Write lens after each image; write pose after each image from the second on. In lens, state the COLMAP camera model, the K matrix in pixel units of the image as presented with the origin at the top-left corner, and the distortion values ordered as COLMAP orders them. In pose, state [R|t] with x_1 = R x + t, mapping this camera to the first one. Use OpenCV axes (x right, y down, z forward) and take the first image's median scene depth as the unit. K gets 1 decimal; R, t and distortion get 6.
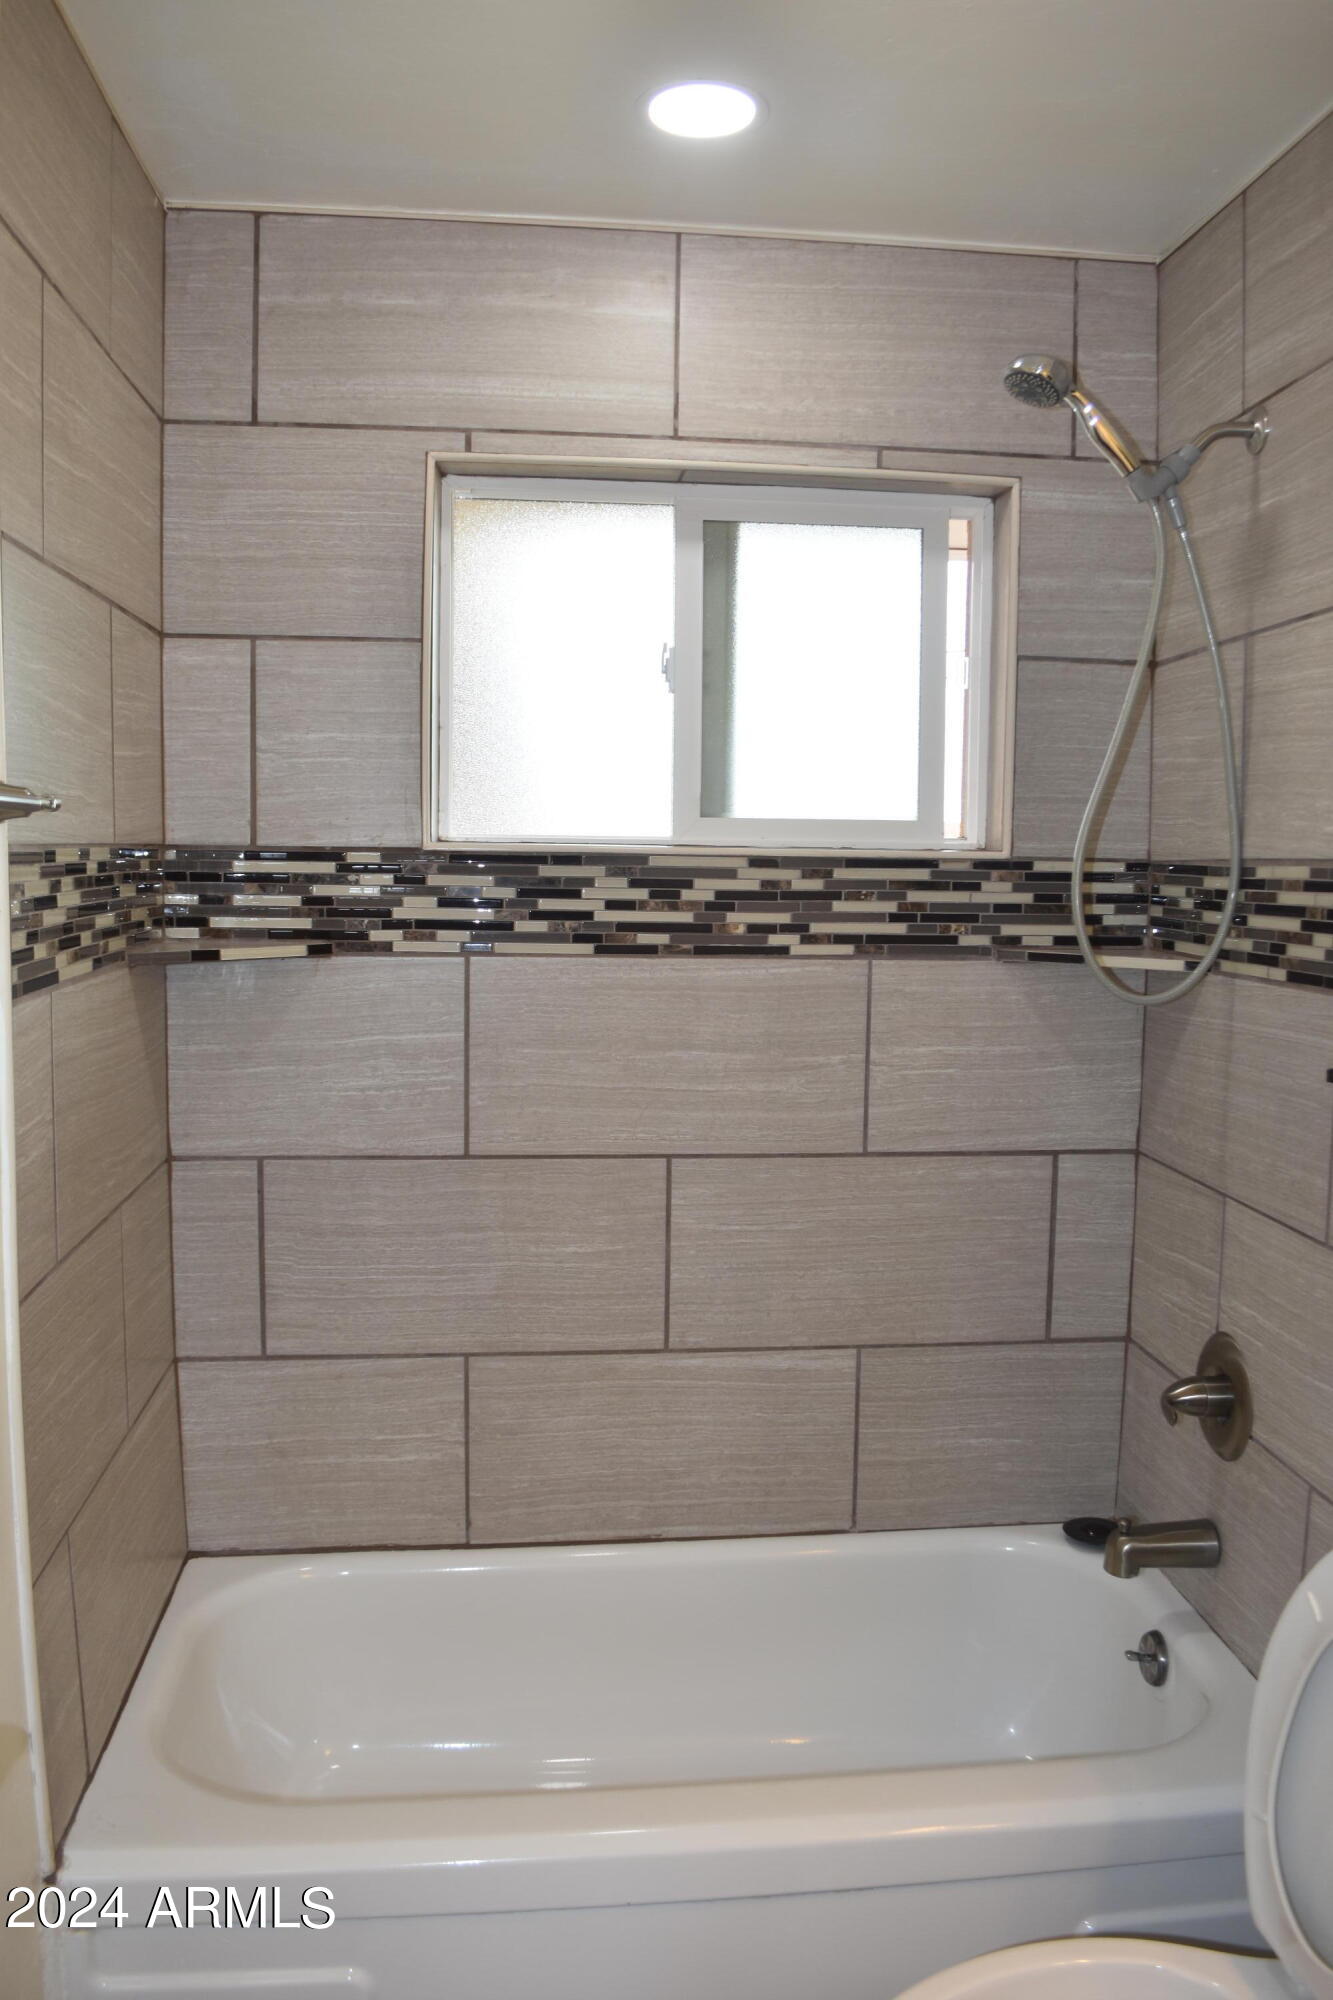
lens RADIAL K [[1592.3, 0, 685.0], [0, 1592.3, 986.7], [0, 0, 1]] dist [-0.084306, 0.010736]
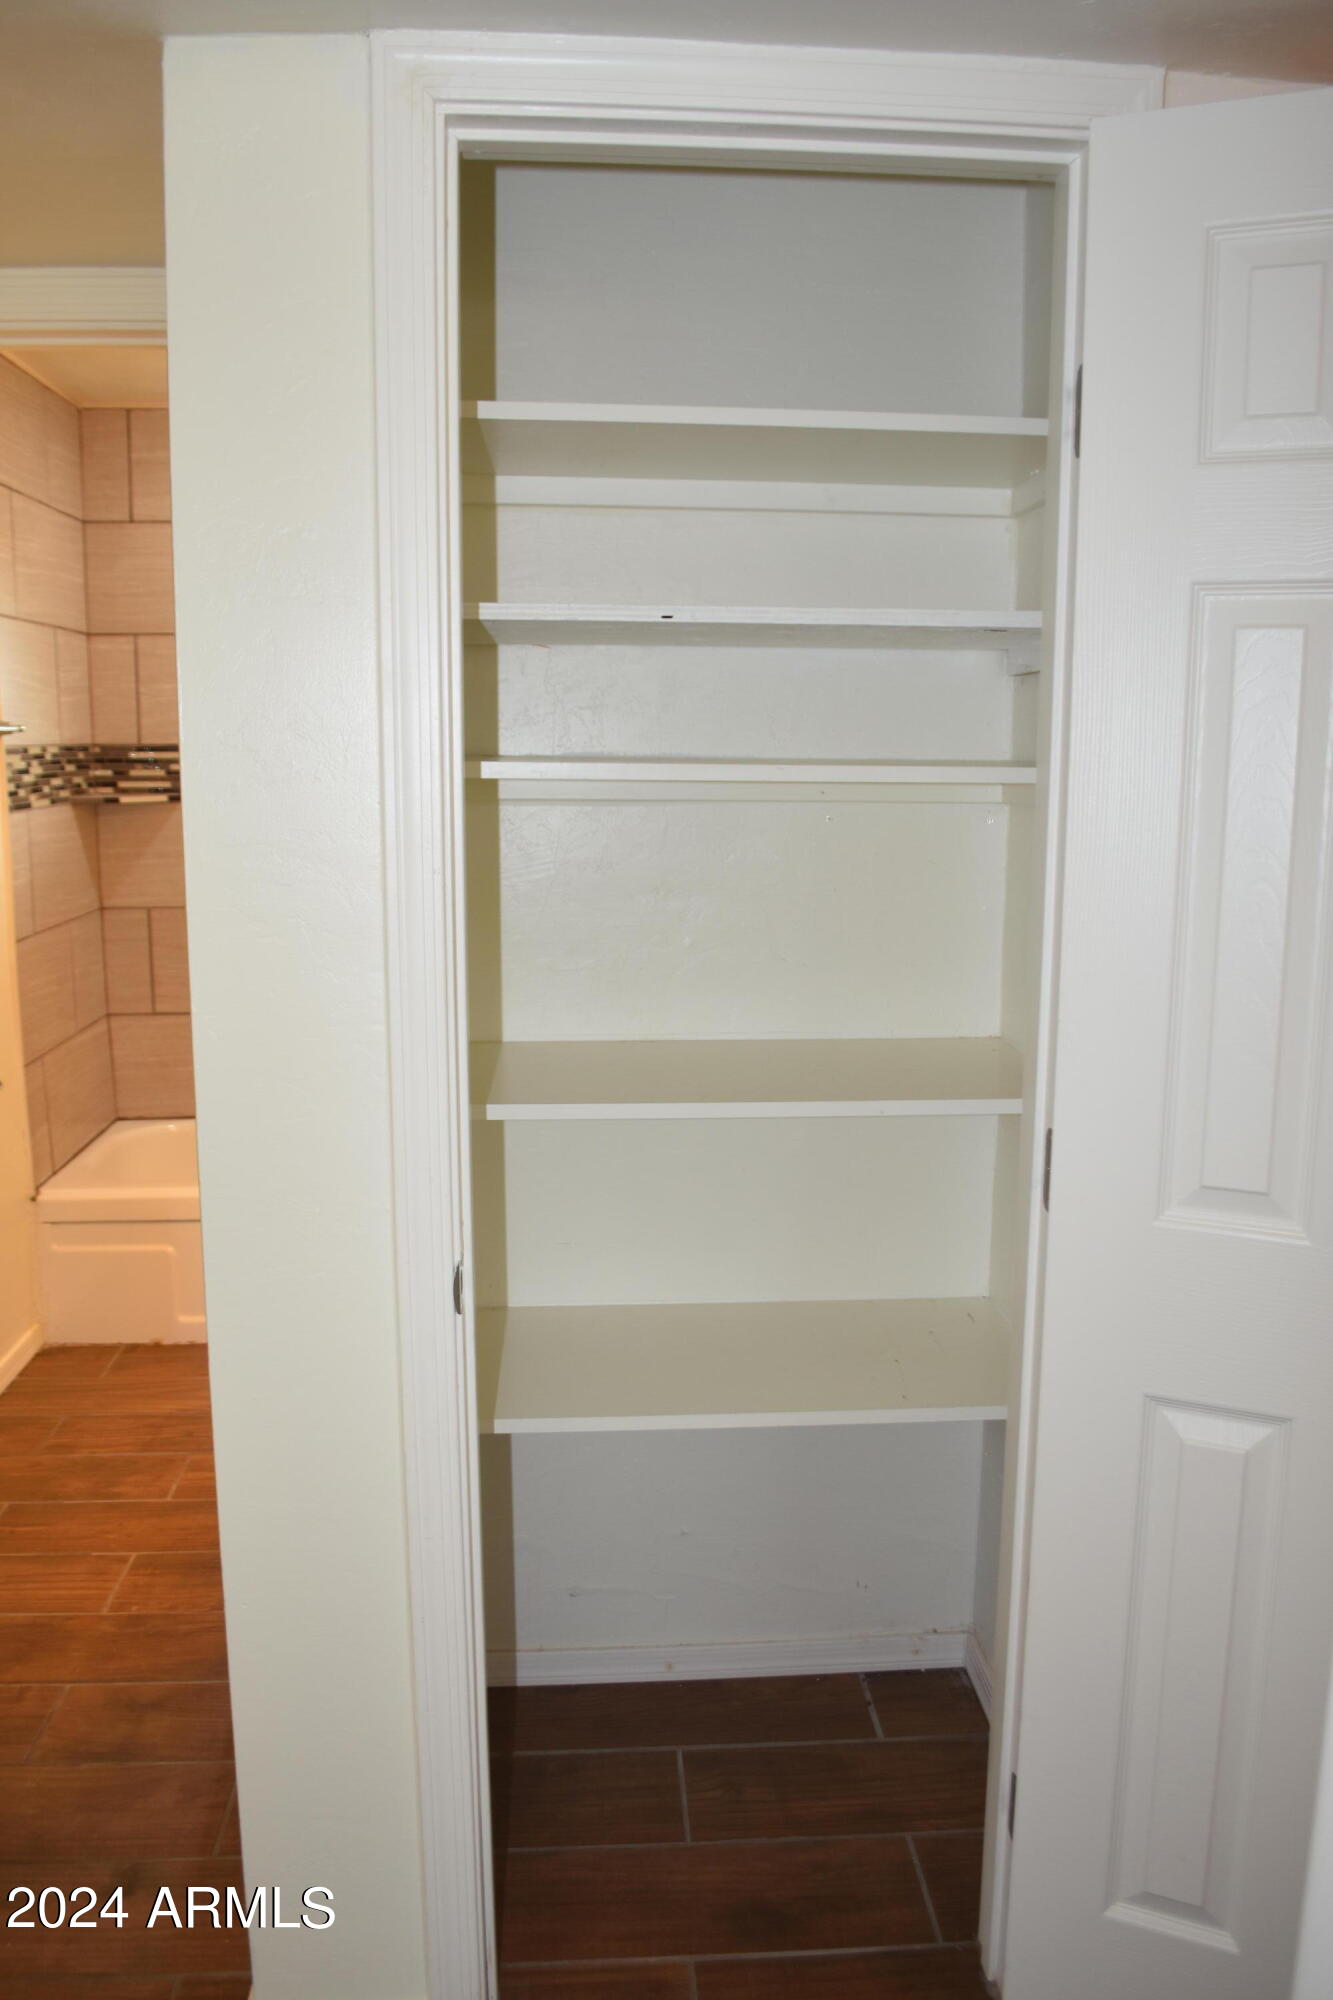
lens RADIAL K [[1592.3, 0, 656.3], [0, 1592.3, 1017.8], [0, 0, 1]] dist [-0.084306, 0.010736]
pose [[0.998665, -0.002448, -0.051598, 0.469921], [0.006903, 0.996241, 0.086344, 0.084283], [0.051193, -0.086585, 0.994928, -0.935913]]
